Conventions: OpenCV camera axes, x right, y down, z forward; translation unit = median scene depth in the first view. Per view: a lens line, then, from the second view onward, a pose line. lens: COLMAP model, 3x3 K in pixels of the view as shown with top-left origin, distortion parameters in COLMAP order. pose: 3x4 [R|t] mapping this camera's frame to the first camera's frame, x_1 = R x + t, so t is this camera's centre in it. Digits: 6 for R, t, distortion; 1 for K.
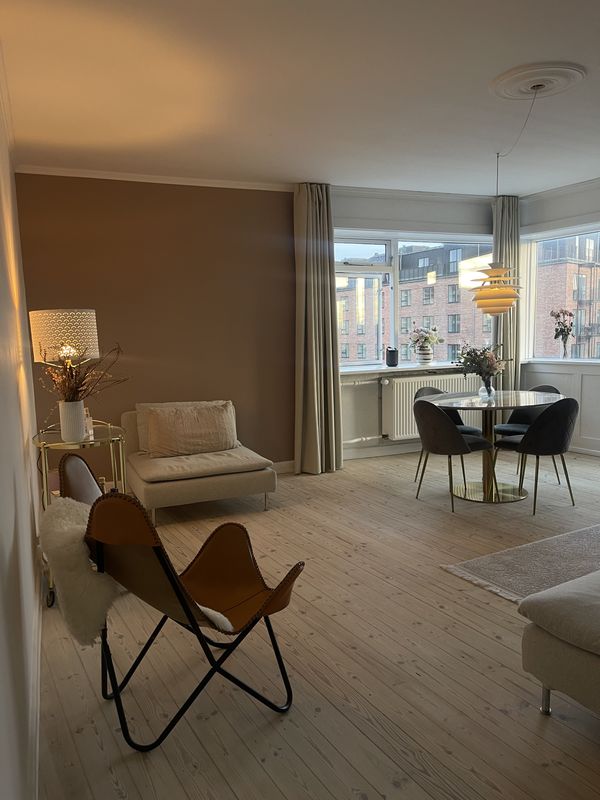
lens RADIAL K [[603.0, 0, 308.2], [0, 603.0, 400.7], [0, 0, 1]] dist [0.072738, -0.087615]
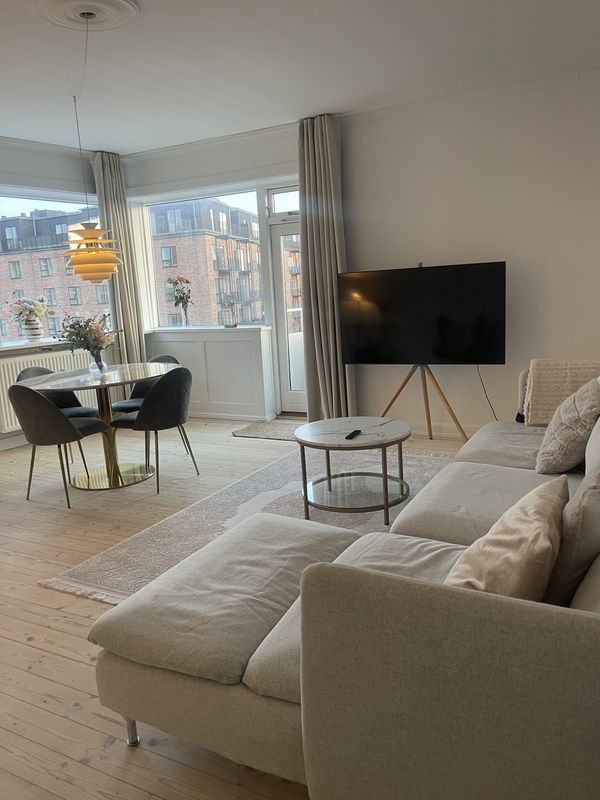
lens RADIAL K [[603.0, 0, 303.8], [0, 603.0, 394.6], [0, 0, 1]] dist [0.072738, -0.087615]
pose [[0.856500, -0.111404, 0.503980, 0.100380], [0.092295, 0.993748, 0.062814, -0.003565], [-0.507827, -0.007285, 0.861428, 0.067858]]
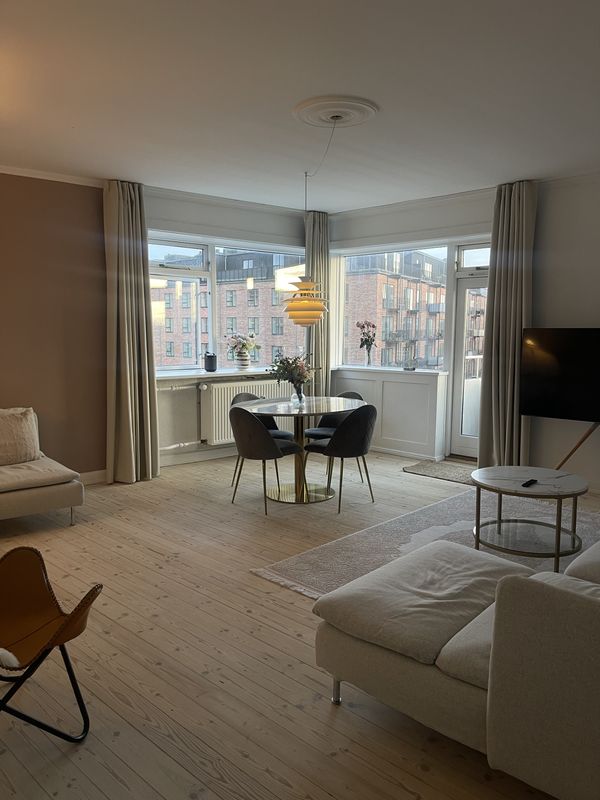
lens RADIAL K [[603.0, 0, 305.5], [0, 603.0, 402.7], [0, 0, 1]] dist [0.072738, -0.087615]
pose [[0.961043, -0.004207, 0.276367, 0.017986], [0.002882, 0.999982, 0.005199, -0.013010], [-0.276384, -0.004200, 0.961038, -0.010381]]
